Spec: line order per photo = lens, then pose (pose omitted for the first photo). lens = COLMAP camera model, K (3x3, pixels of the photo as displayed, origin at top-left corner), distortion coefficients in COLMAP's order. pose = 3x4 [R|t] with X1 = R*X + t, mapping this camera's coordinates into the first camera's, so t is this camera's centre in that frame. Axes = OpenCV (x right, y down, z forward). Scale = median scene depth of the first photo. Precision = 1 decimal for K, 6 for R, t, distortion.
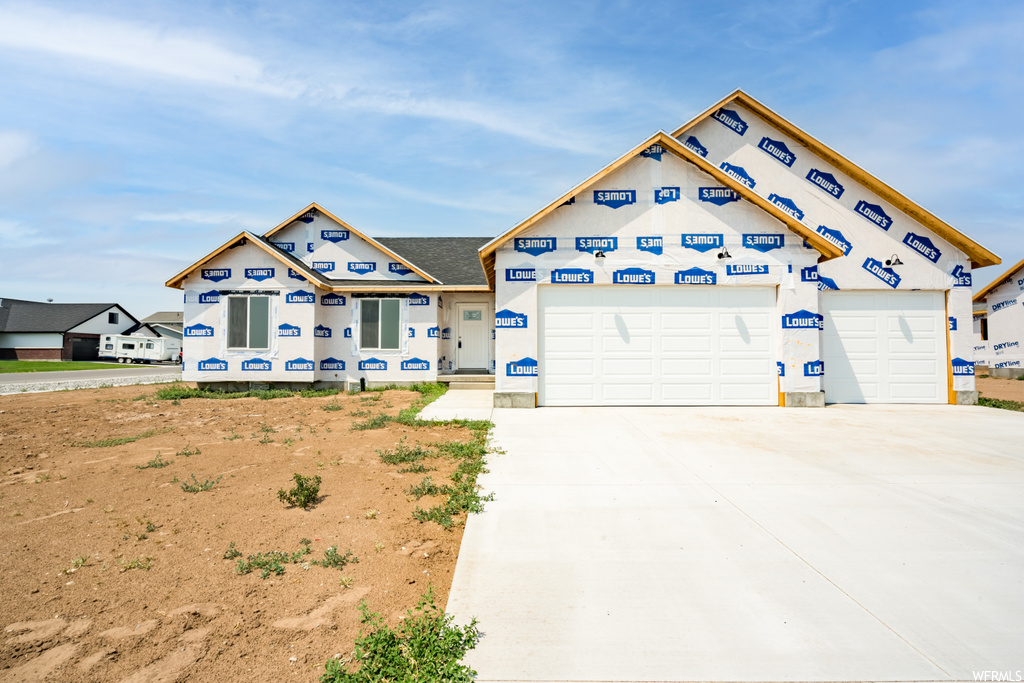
lens RADIAL K [[462.2, 0, 512.0], [0, 462.2, 341.5], [0, 0, 1]] dist [-0.000792, 0.000008]
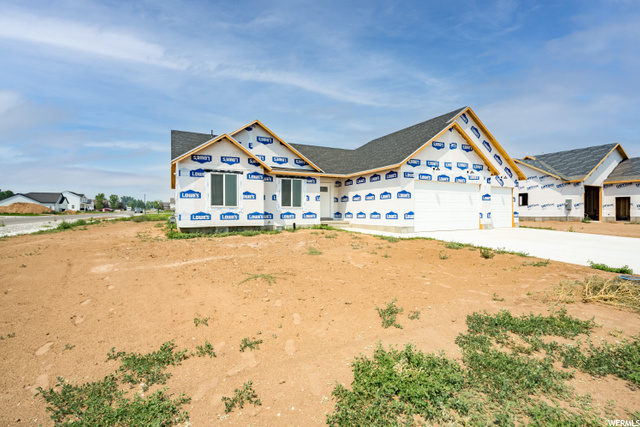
lens RADIAL K [[299.0, 0, 320.0], [0, 299.0, 213.5], [0, 0, 1]] dist [-0.000825, 0.000057]
pose [[0.890176, -0.003729, 0.455602, -0.746294], [-0.012803, 0.999367, 0.033195, 0.001724], [-0.455438, -0.035383, 0.889564, -0.087035]]
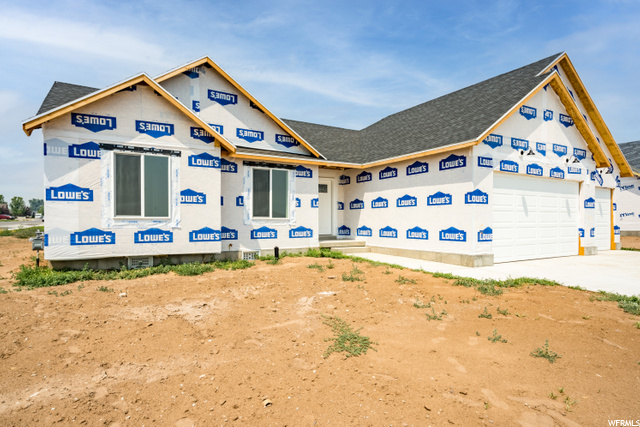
lens RADIAL K [[366.0, 0, 318.5], [0, 366.0, 223.7], [0, 0, 1]] dist [0.010622, 0.000517]
pose [[0.854524, -0.003566, 0.519400, -0.641157], [-0.017879, 0.999182, 0.036275, -0.002375], [-0.519104, -0.040284, 0.853761, 0.263195]]
